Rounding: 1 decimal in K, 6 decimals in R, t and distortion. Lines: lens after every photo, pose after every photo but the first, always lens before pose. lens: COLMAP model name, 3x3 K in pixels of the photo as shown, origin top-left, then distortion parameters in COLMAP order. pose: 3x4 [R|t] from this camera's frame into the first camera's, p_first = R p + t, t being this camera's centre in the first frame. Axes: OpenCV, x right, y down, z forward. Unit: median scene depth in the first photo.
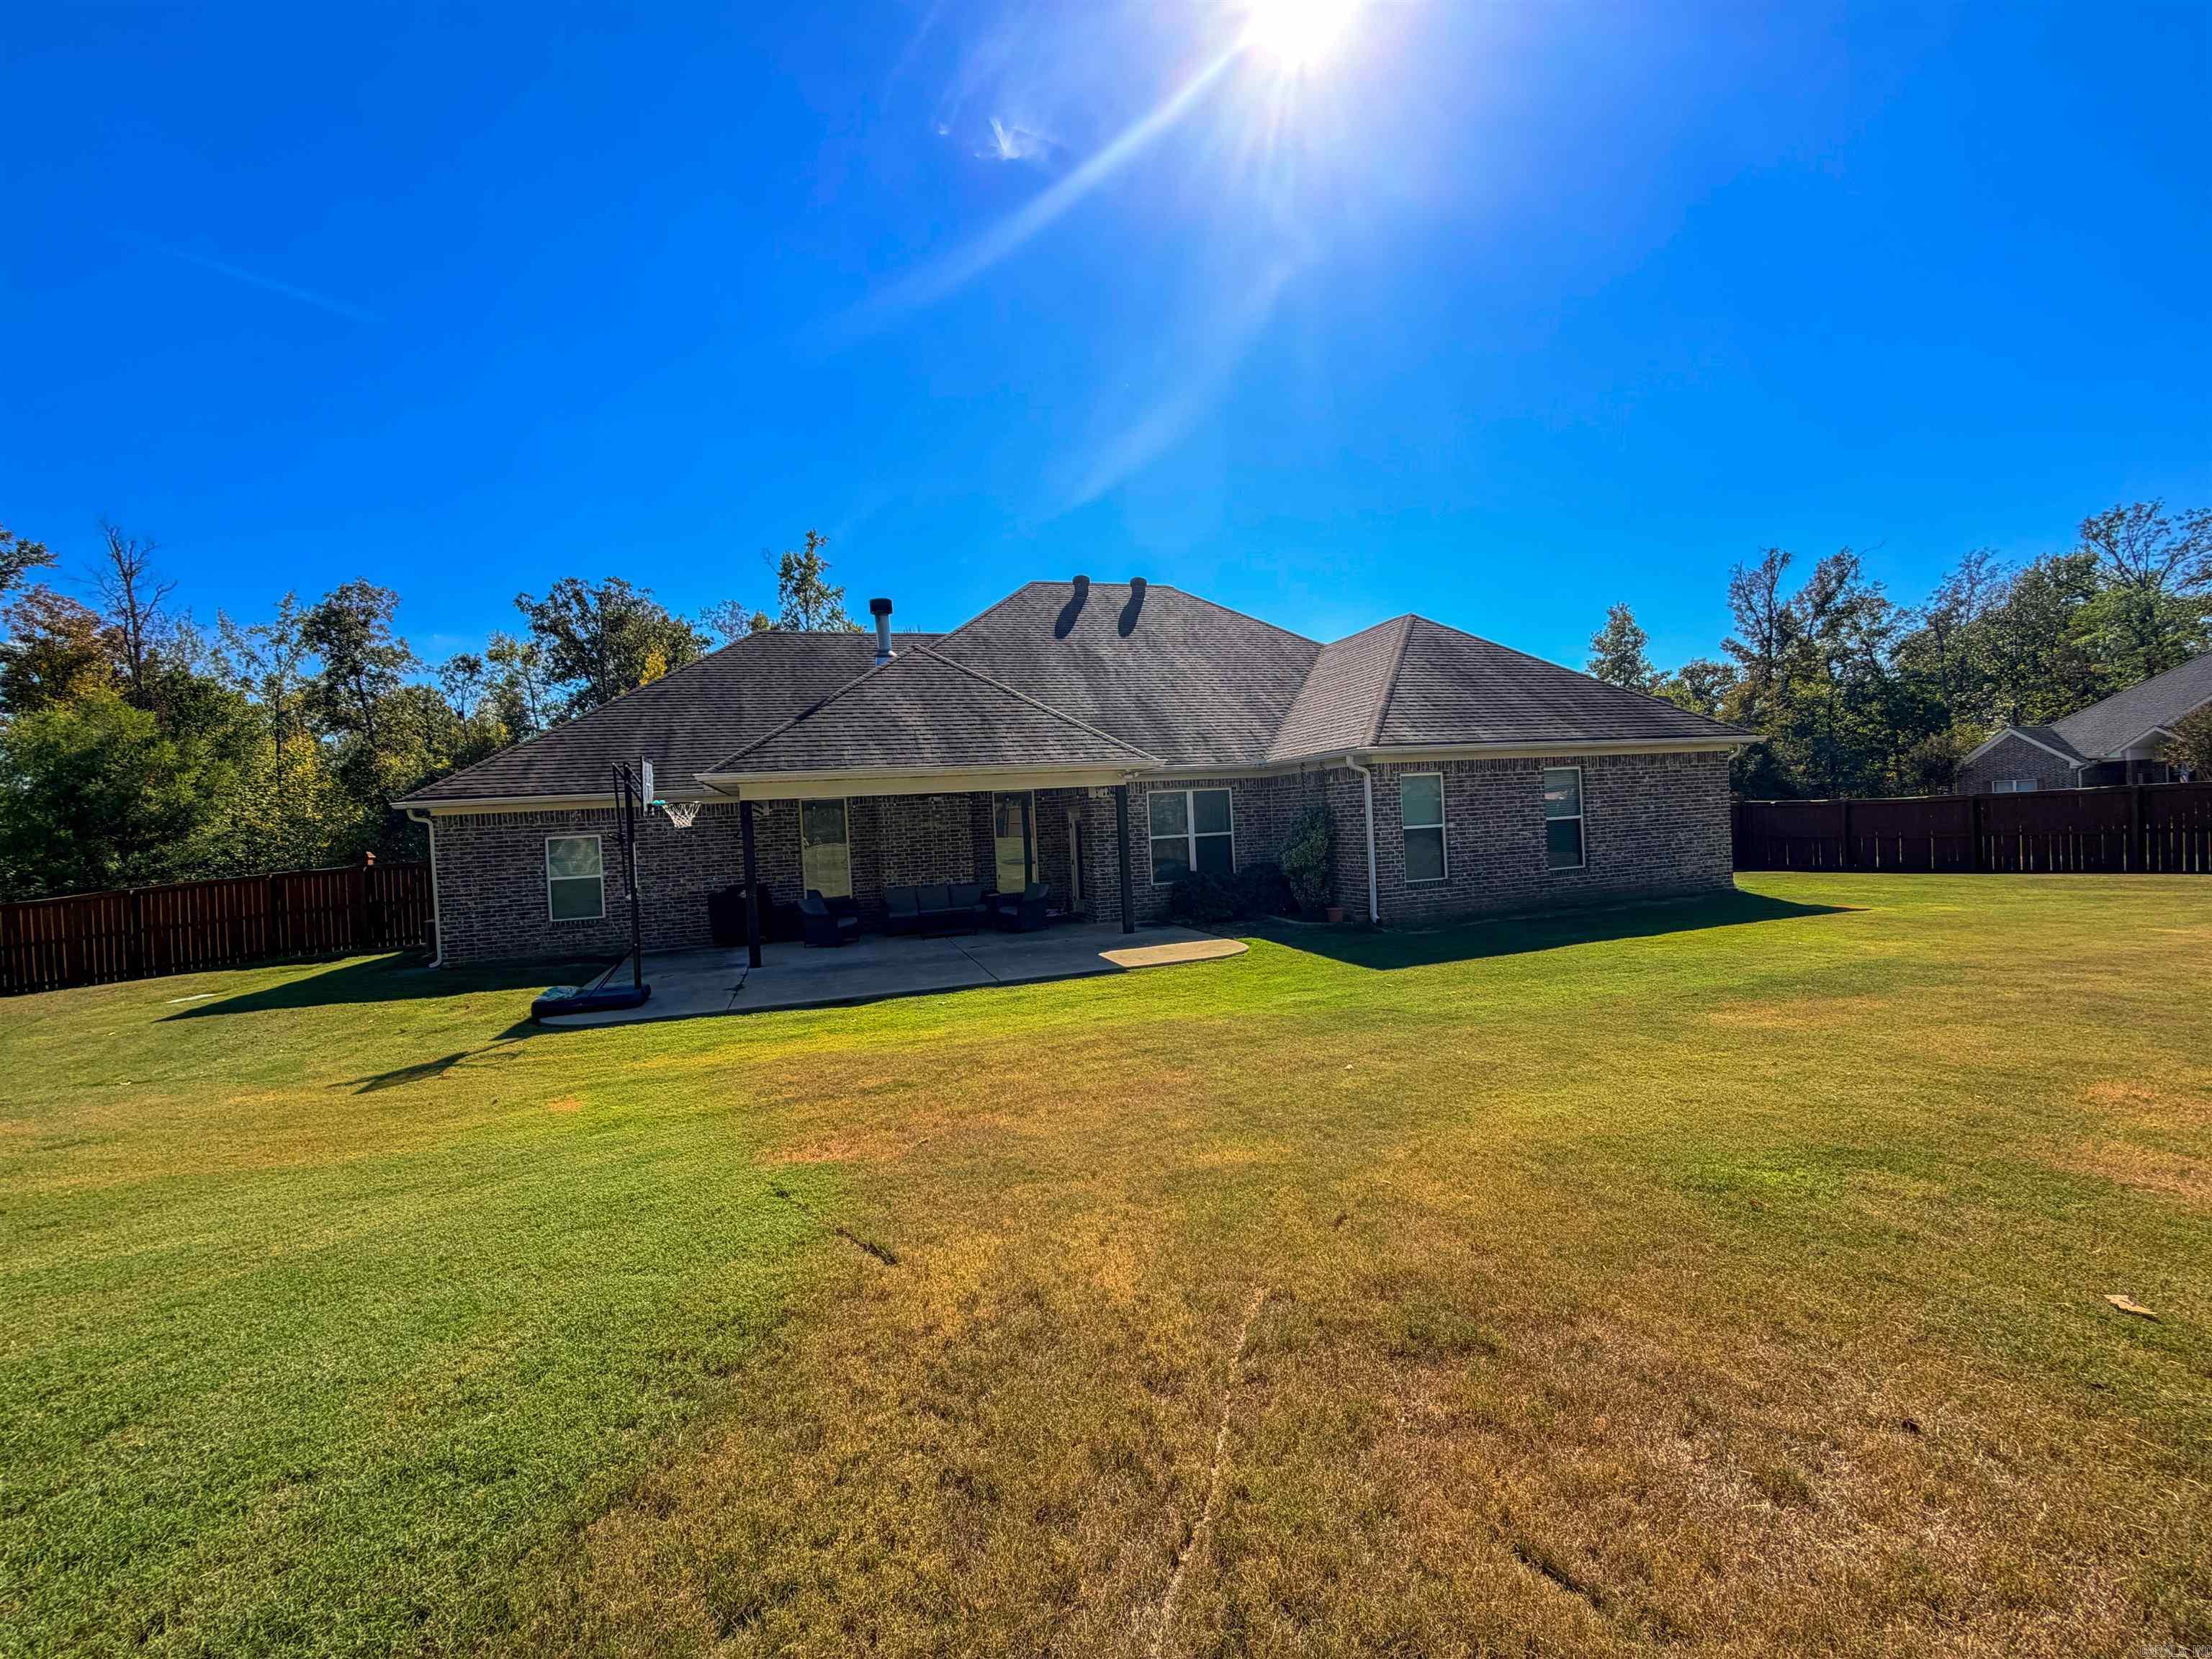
lens RADIAL K [[884.3, 0, 1102.2], [0, 884.3, 811.7], [0, 0, 1]] dist [-0.000409, -0.000084]
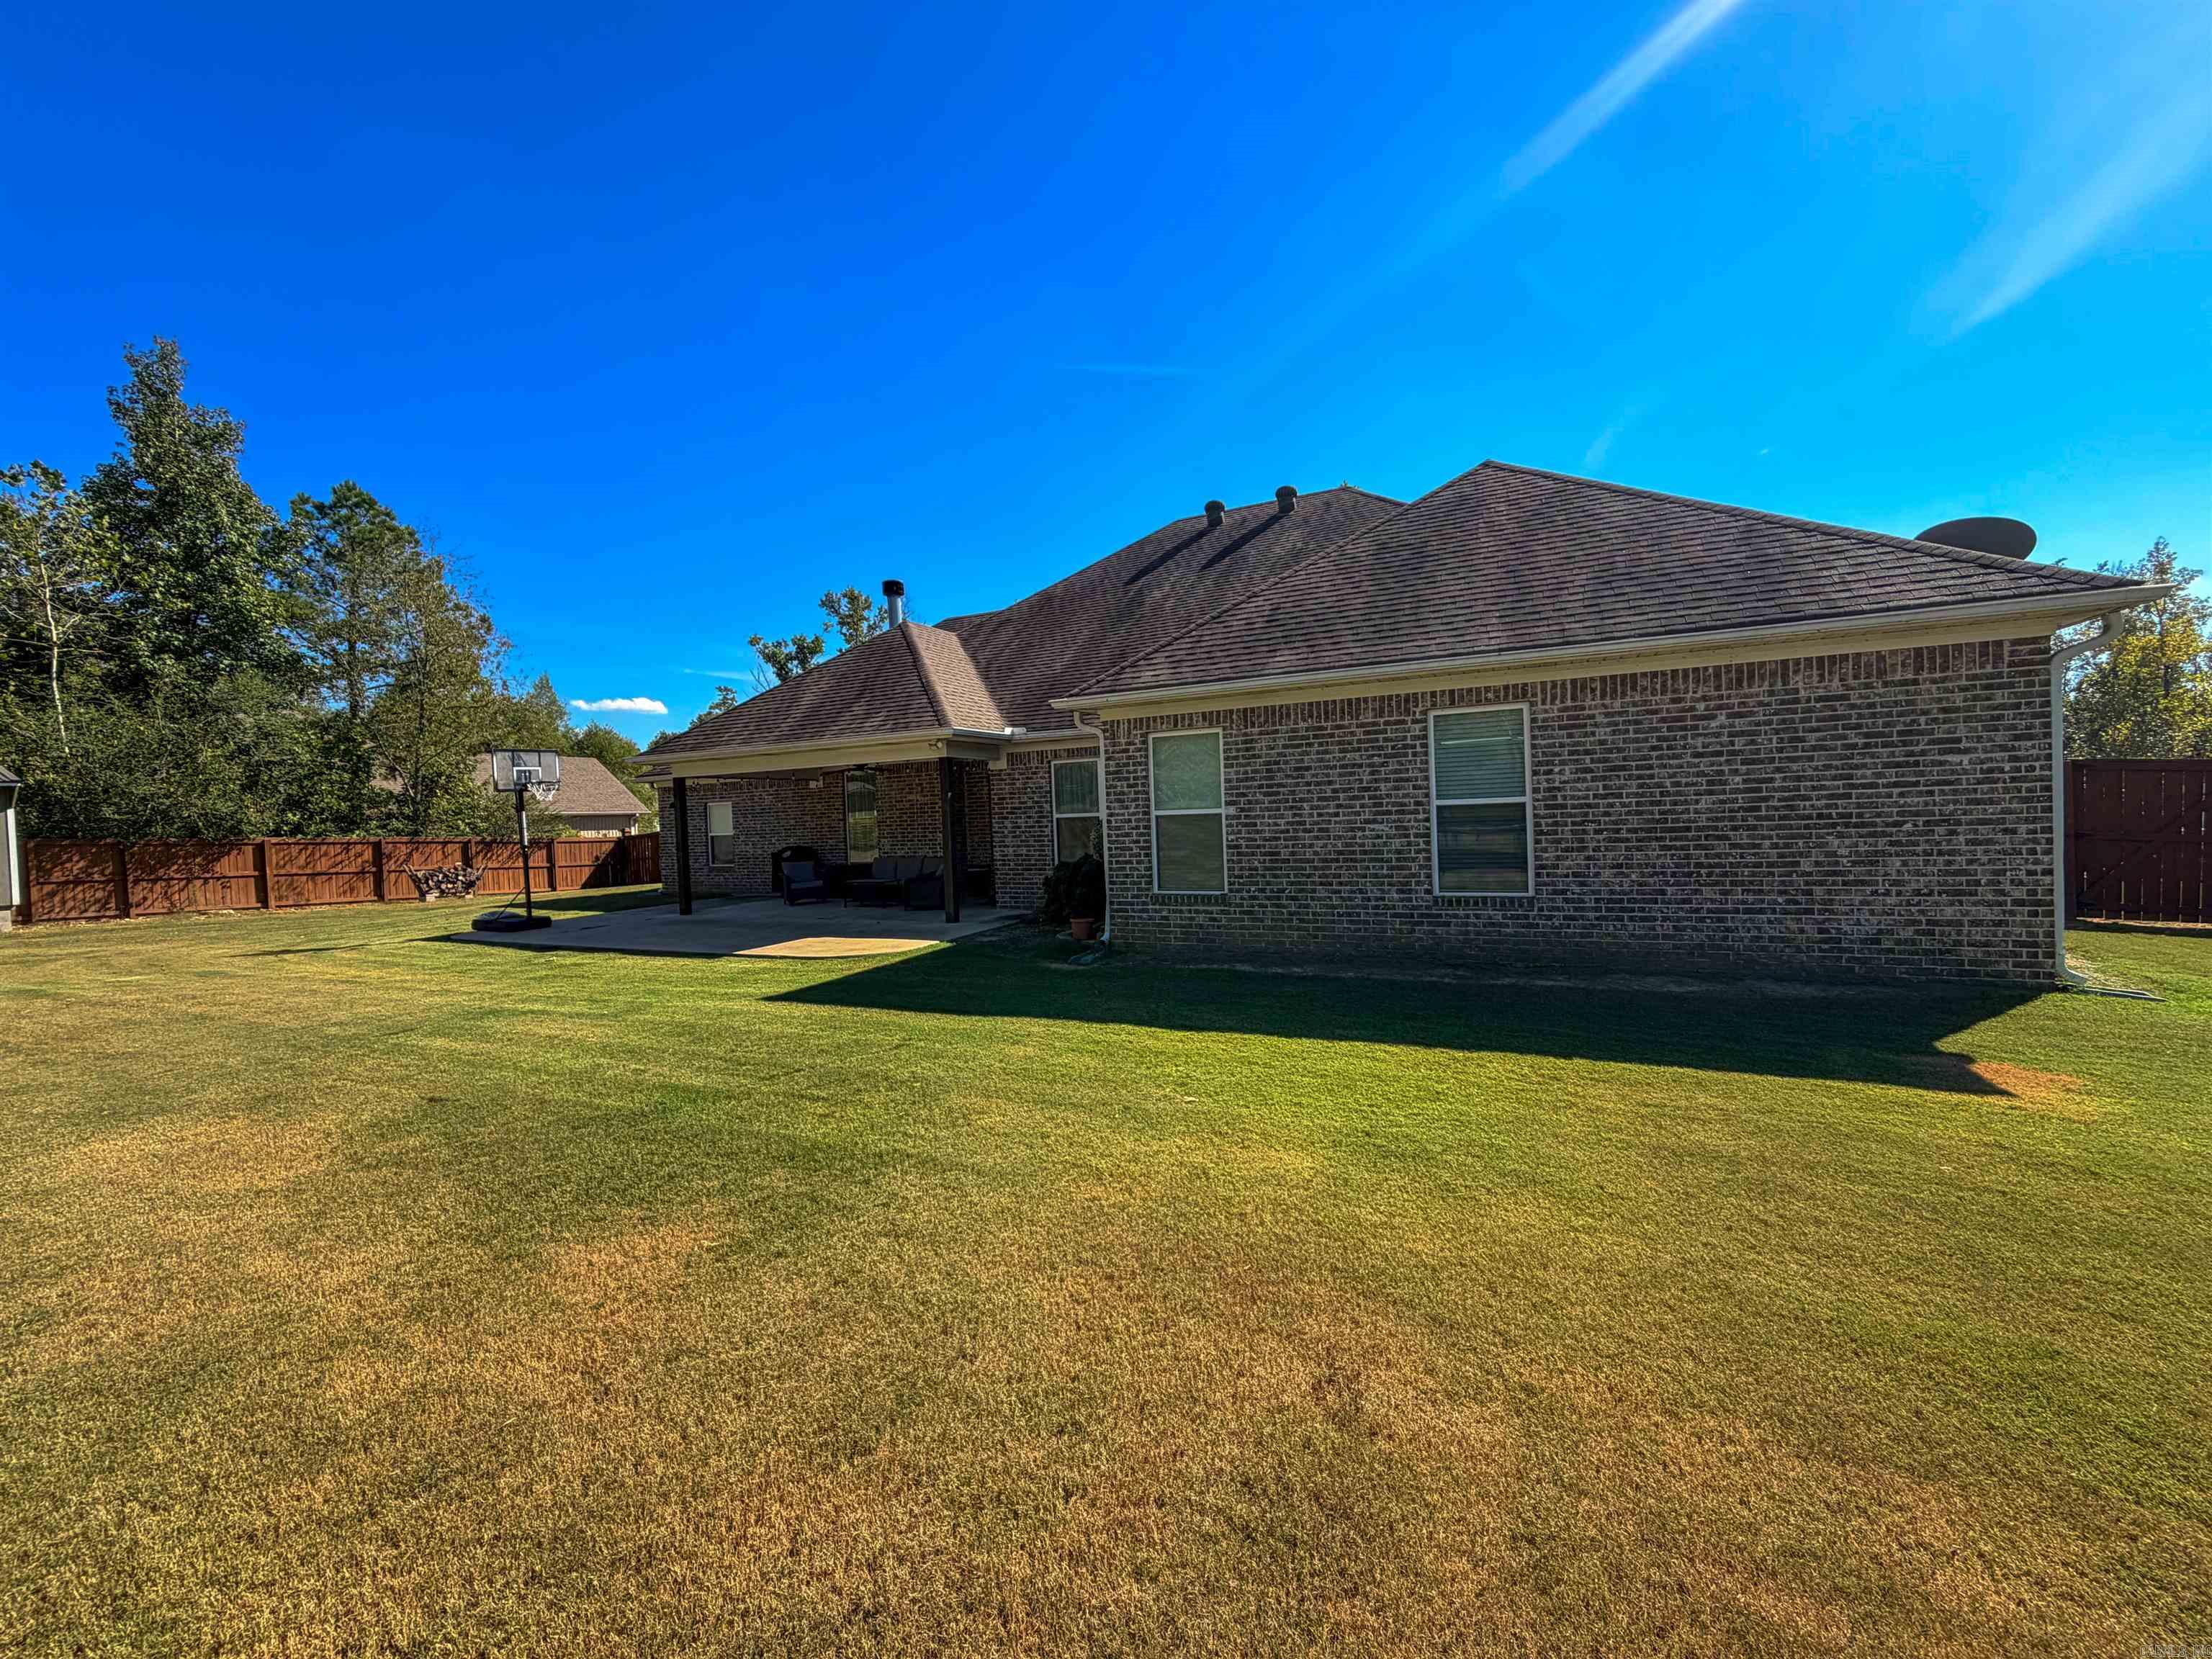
lens RADIAL K [[884.3, 0, 1109.6], [0, 884.3, 834.5], [0, 0, 1]] dist [-0.000409, -0.000084]
pose [[0.714610, 0.042690, -0.698220, 0.740546], [0.007510, 0.997610, 0.068681, -0.011753], [0.699483, -0.054323, 0.712581, 0.458935]]
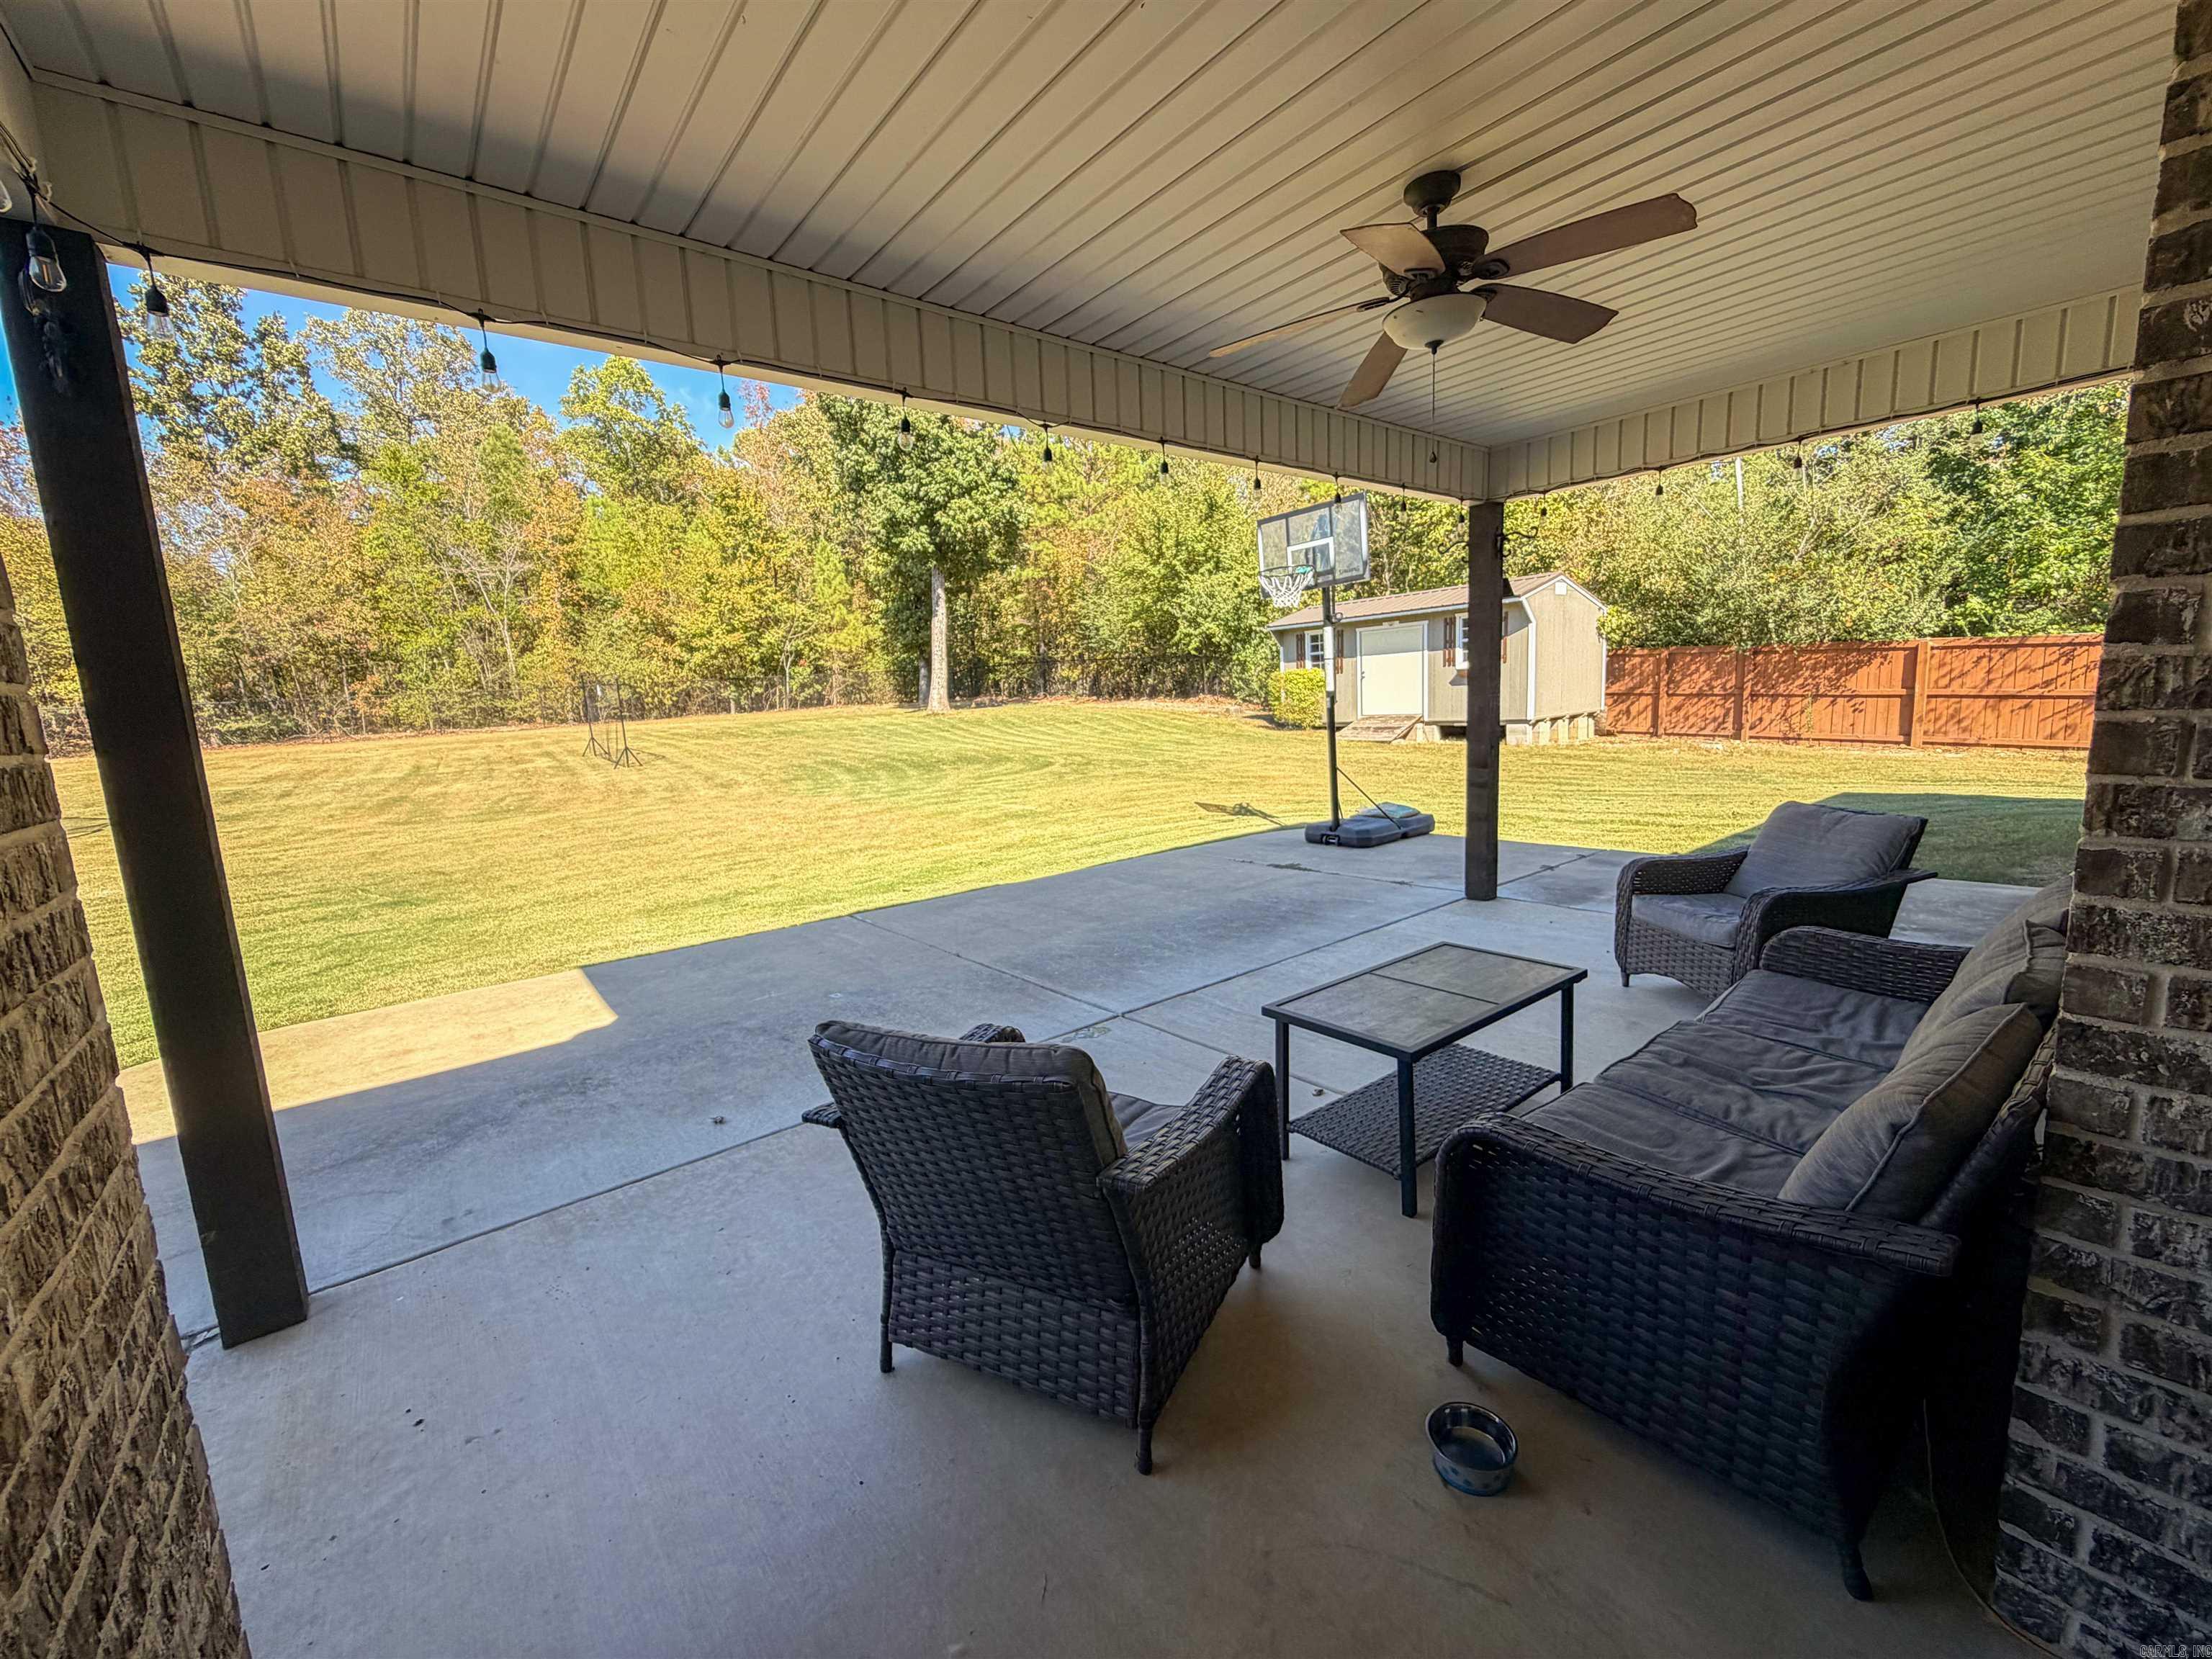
lens RADIAL K [[884.3, 0, 1098.9], [0, 884.3, 830.7], [0, 0, 1]] dist [-0.000409, -0.000084]
pose [[-0.933286, 0.147412, -0.327487, -0.054091], [0.099902, 0.982449, 0.157525, 0.044786], [0.344960, 0.114299, -0.931632, 1.130909]]
